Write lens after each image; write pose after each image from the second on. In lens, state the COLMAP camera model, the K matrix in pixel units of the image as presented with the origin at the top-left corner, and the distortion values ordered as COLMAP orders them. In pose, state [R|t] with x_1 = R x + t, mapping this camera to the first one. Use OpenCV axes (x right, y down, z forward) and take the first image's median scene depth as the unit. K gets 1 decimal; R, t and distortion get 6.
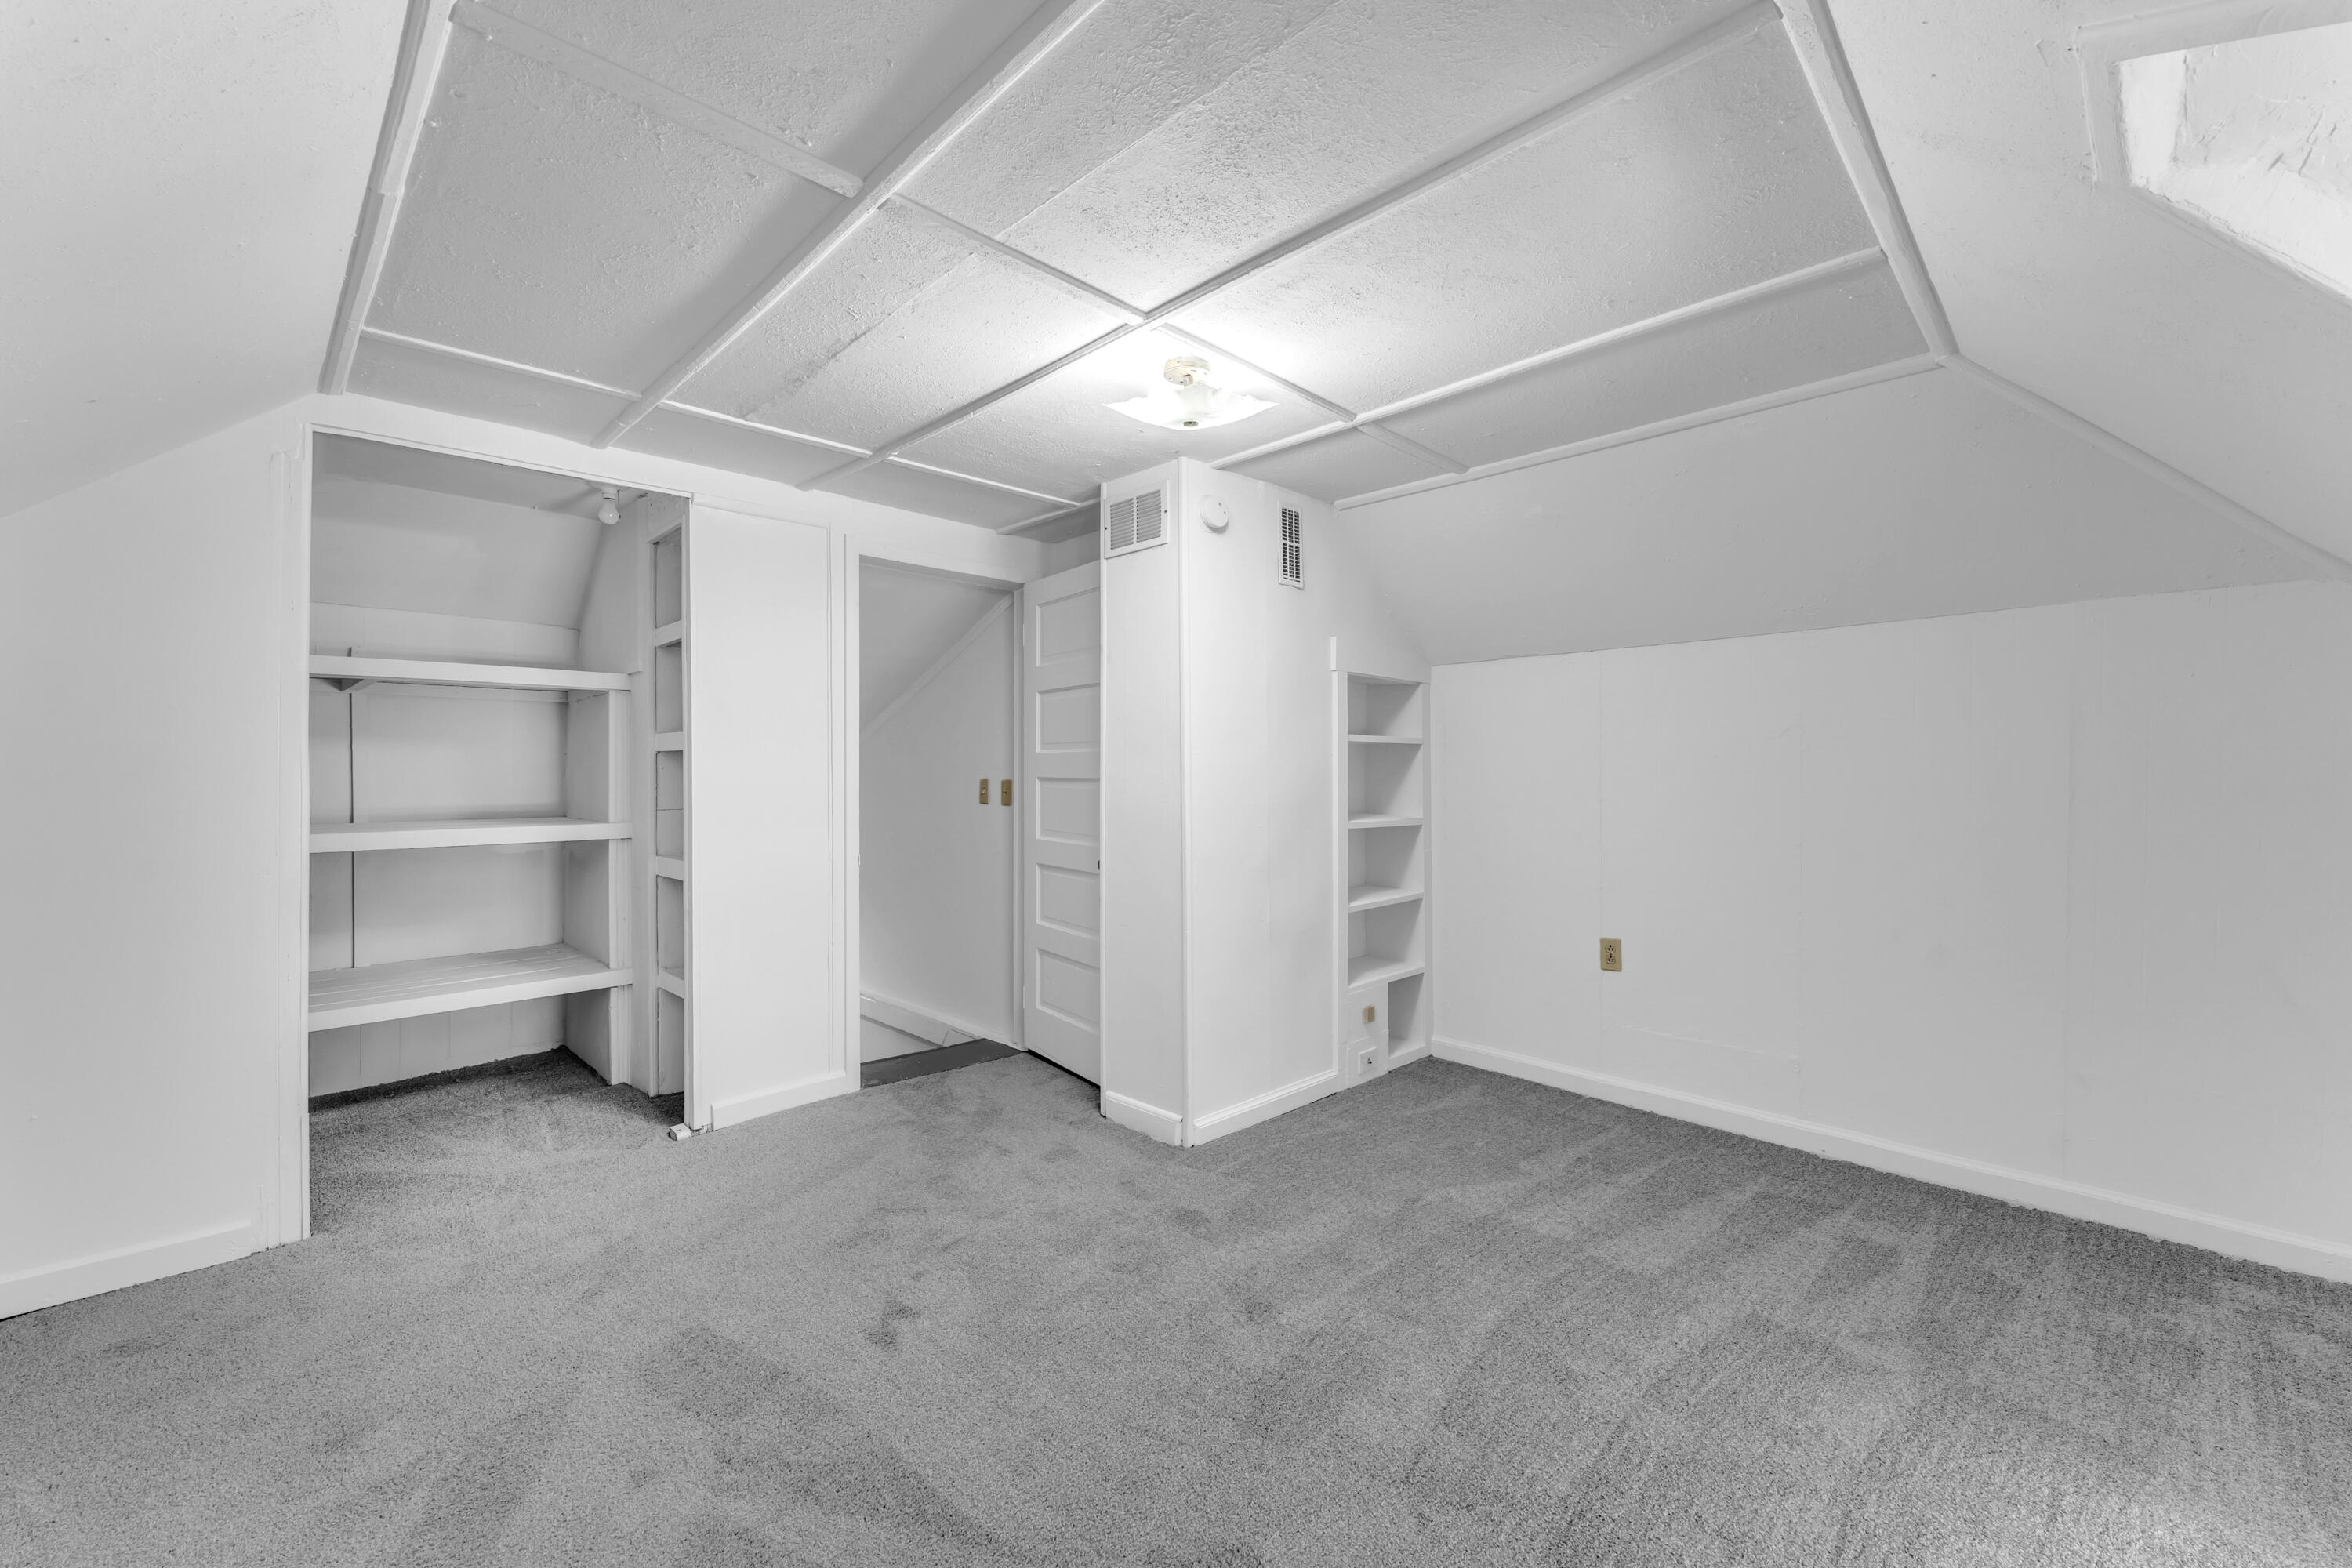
lens RADIAL K [[942.7, 0, 1176.0], [0, 942.7, 784.0], [0, 0, 1]] dist [-0.000323, -0.000036]
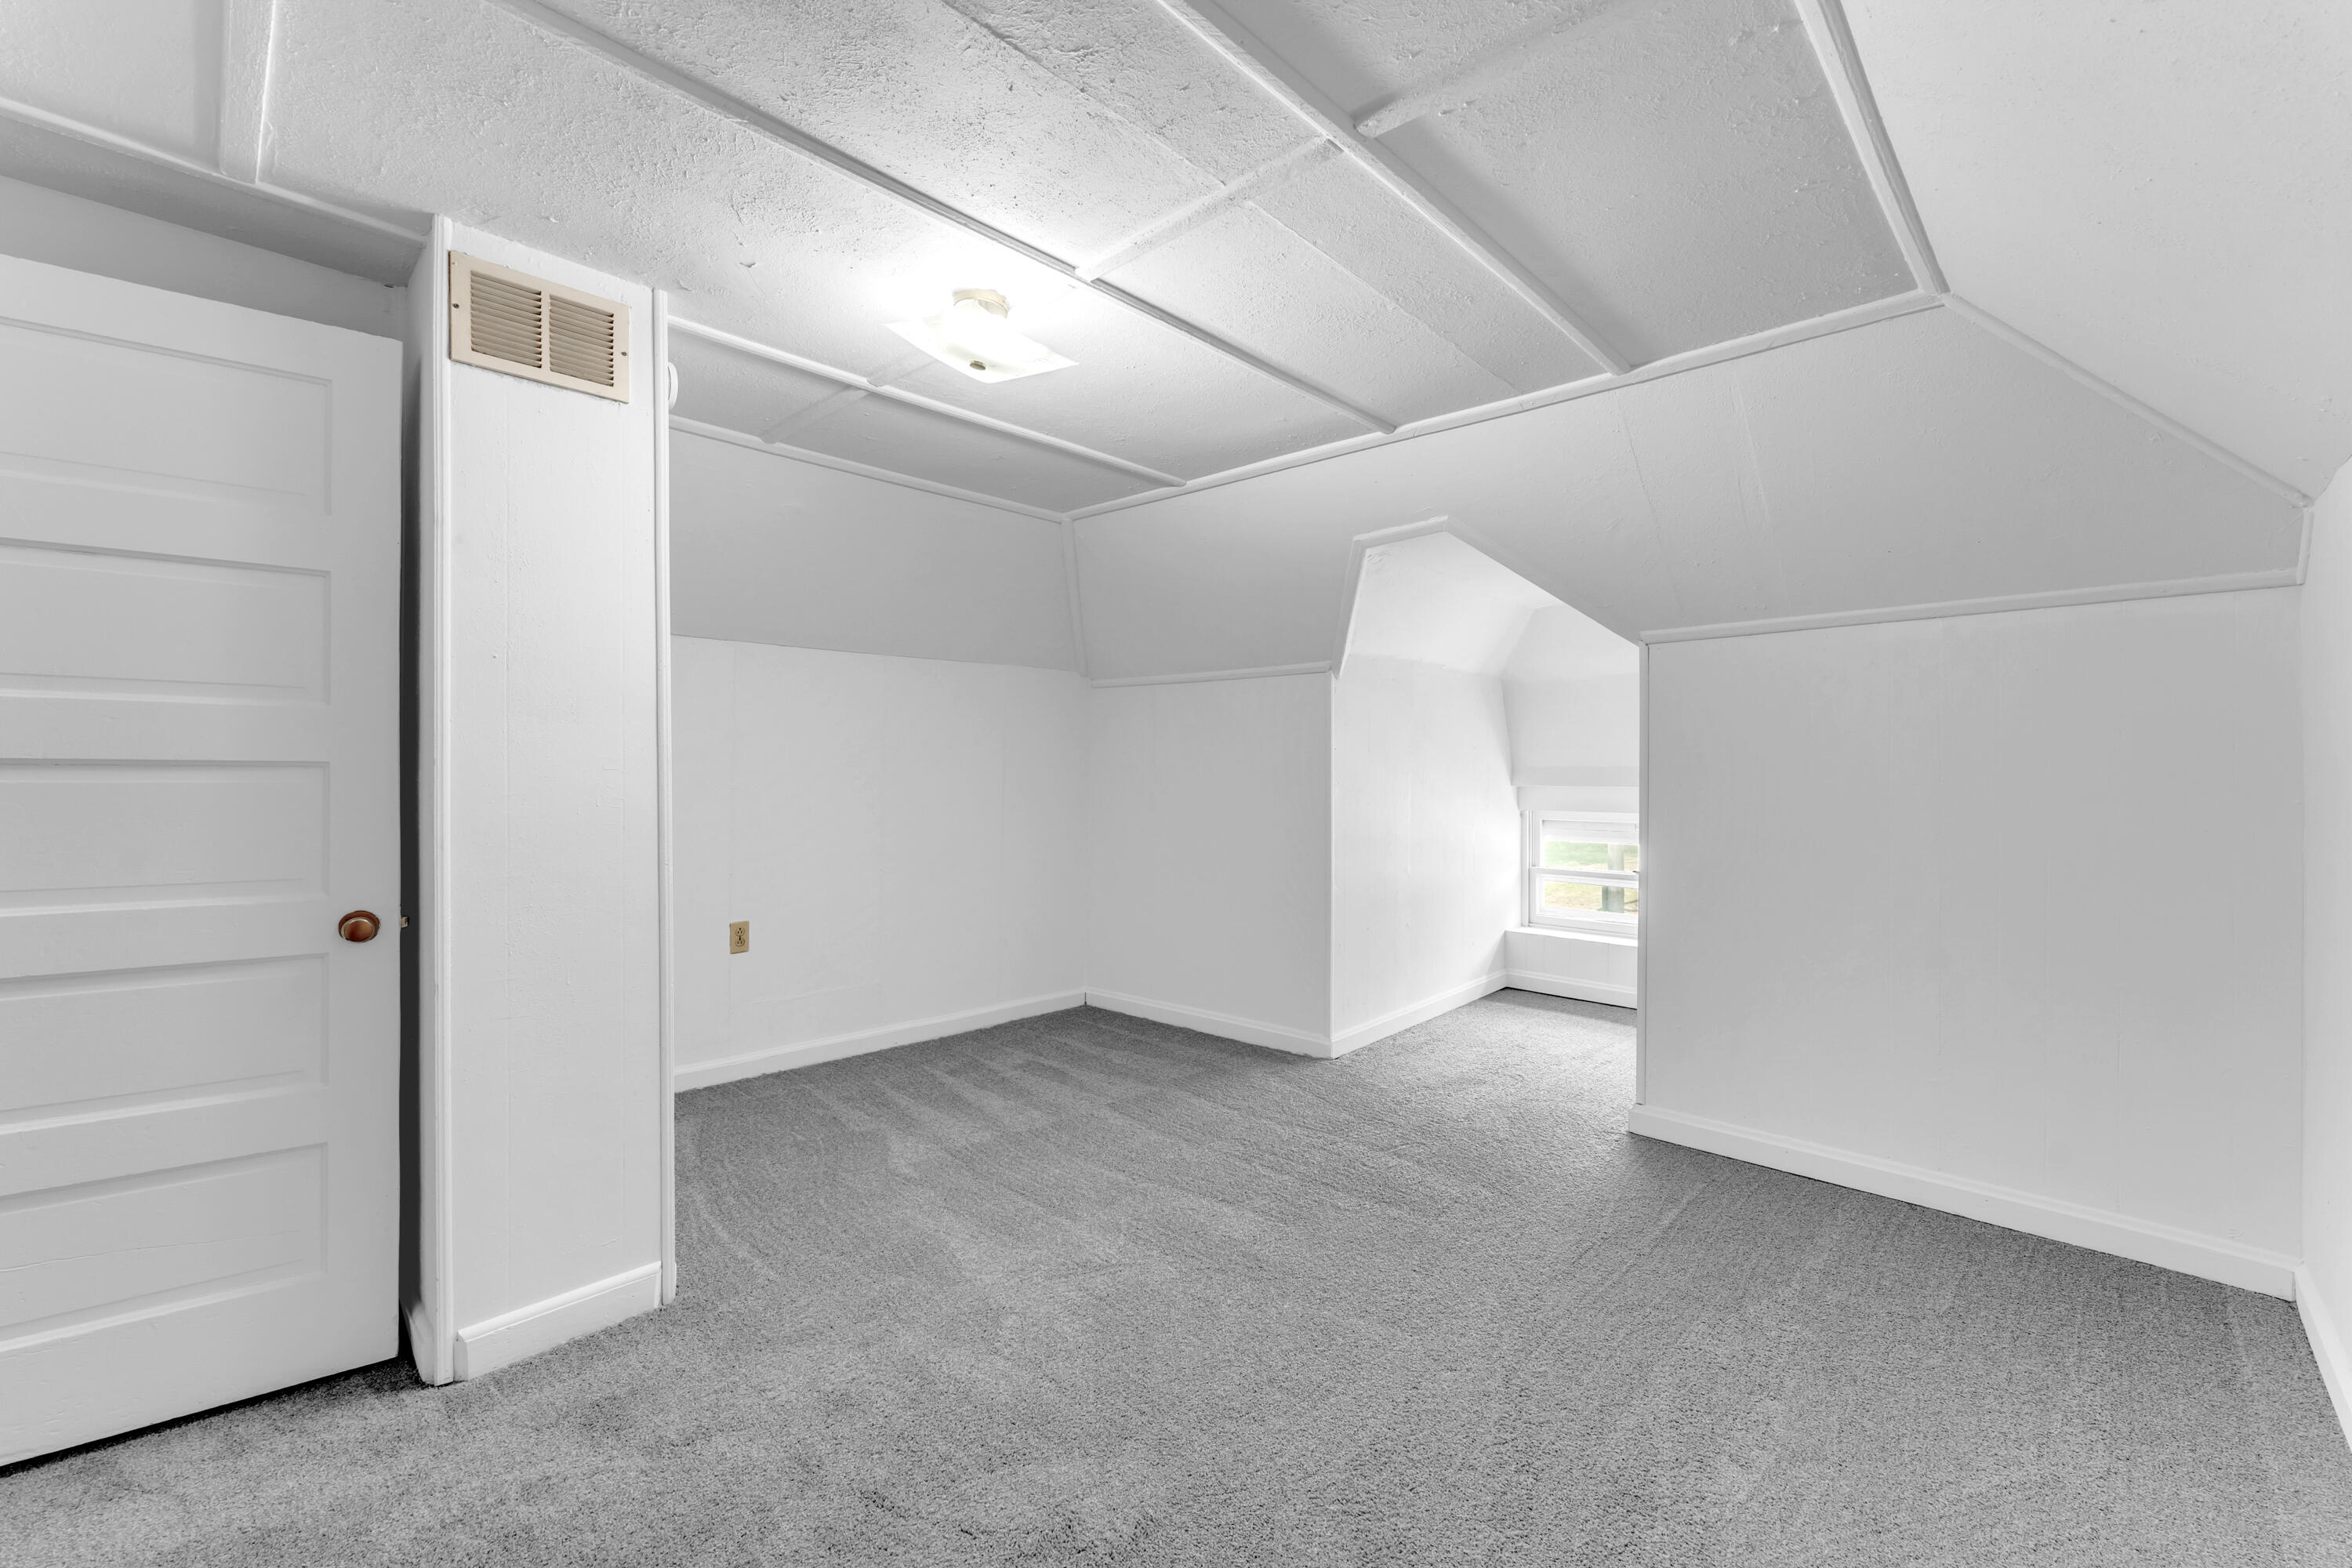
lens RADIAL K [[943.6, 0, 1162.0], [0, 943.6, 773.9], [0, 0, 1]] dist [-0.000264, -0.000056]
pose [[-0.010270, -0.004654, 0.999936, -0.665309], [0.005318, 0.999975, 0.004709, 0.000041], [-0.999933, 0.005366, -0.010245, 0.634258]]
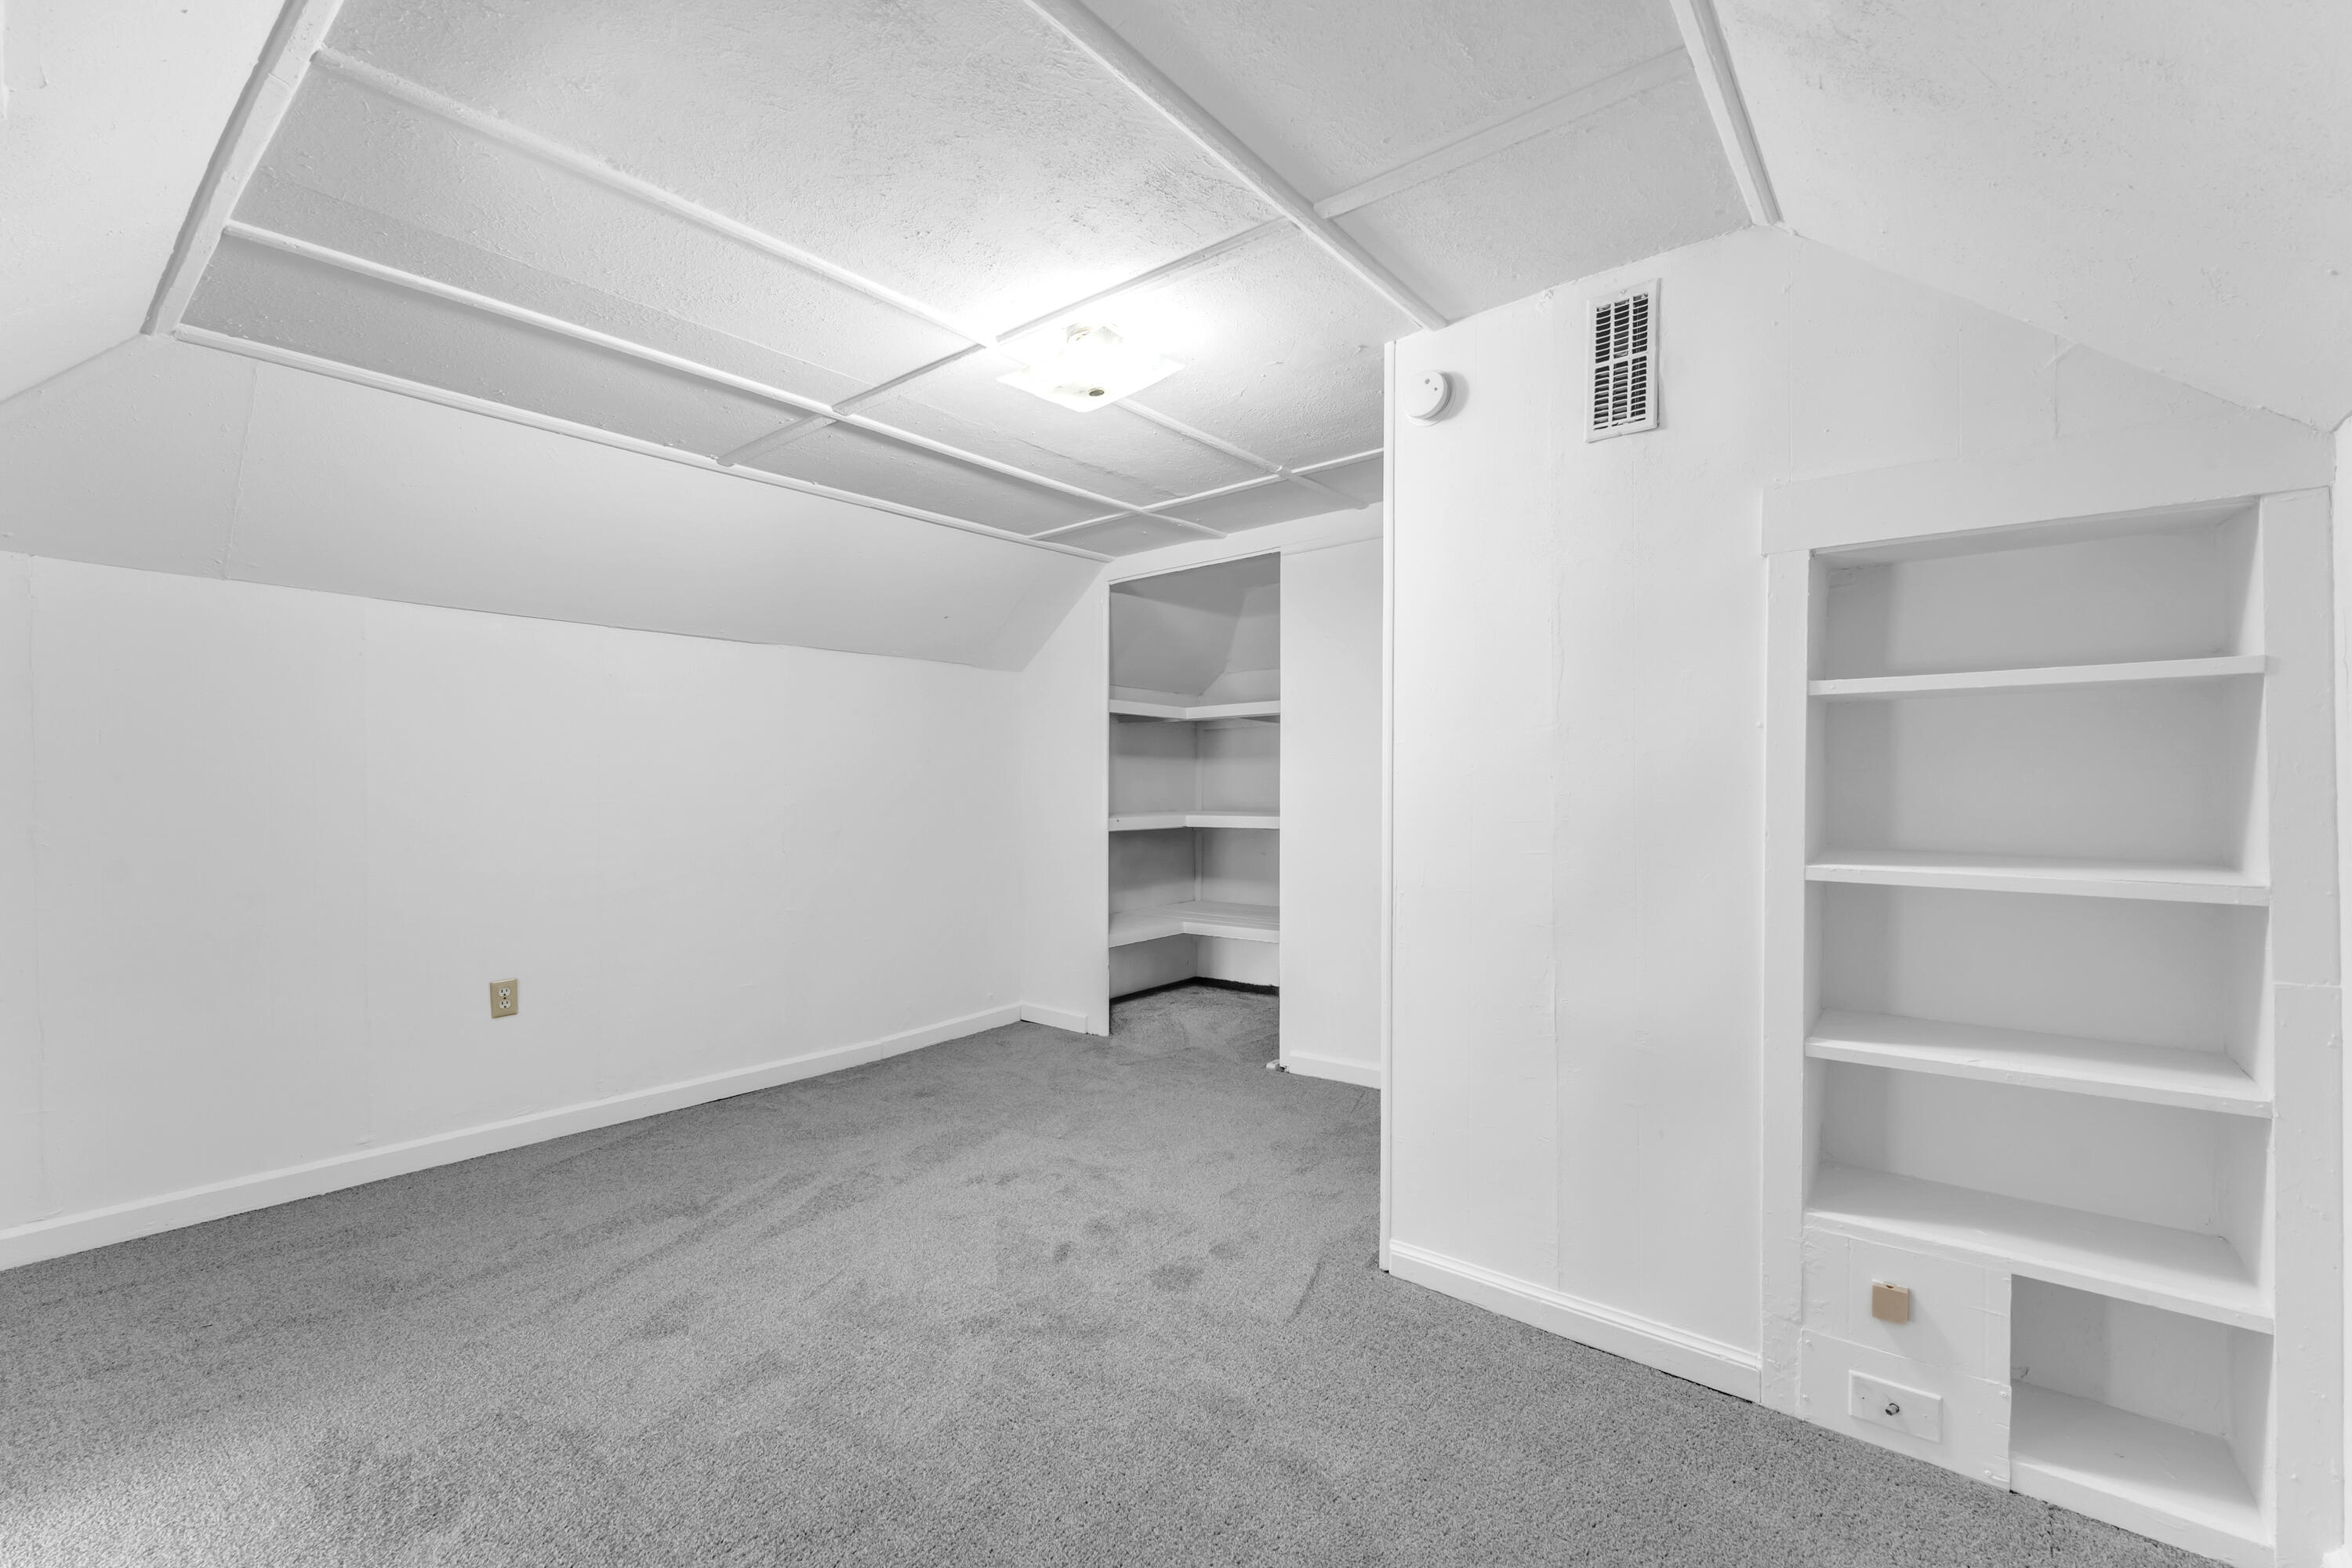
lens RADIAL K [[969.8, 0, 1193.8], [0, 969.8, 779.7], [0, 0, 1]] dist [0.001079, -0.000386]
pose [[0.123507, 0.001645, -0.992342, 0.730184], [0.003253, 0.999993, 0.002063, -0.004899], [0.992338, -0.003483, 0.123501, 0.732323]]
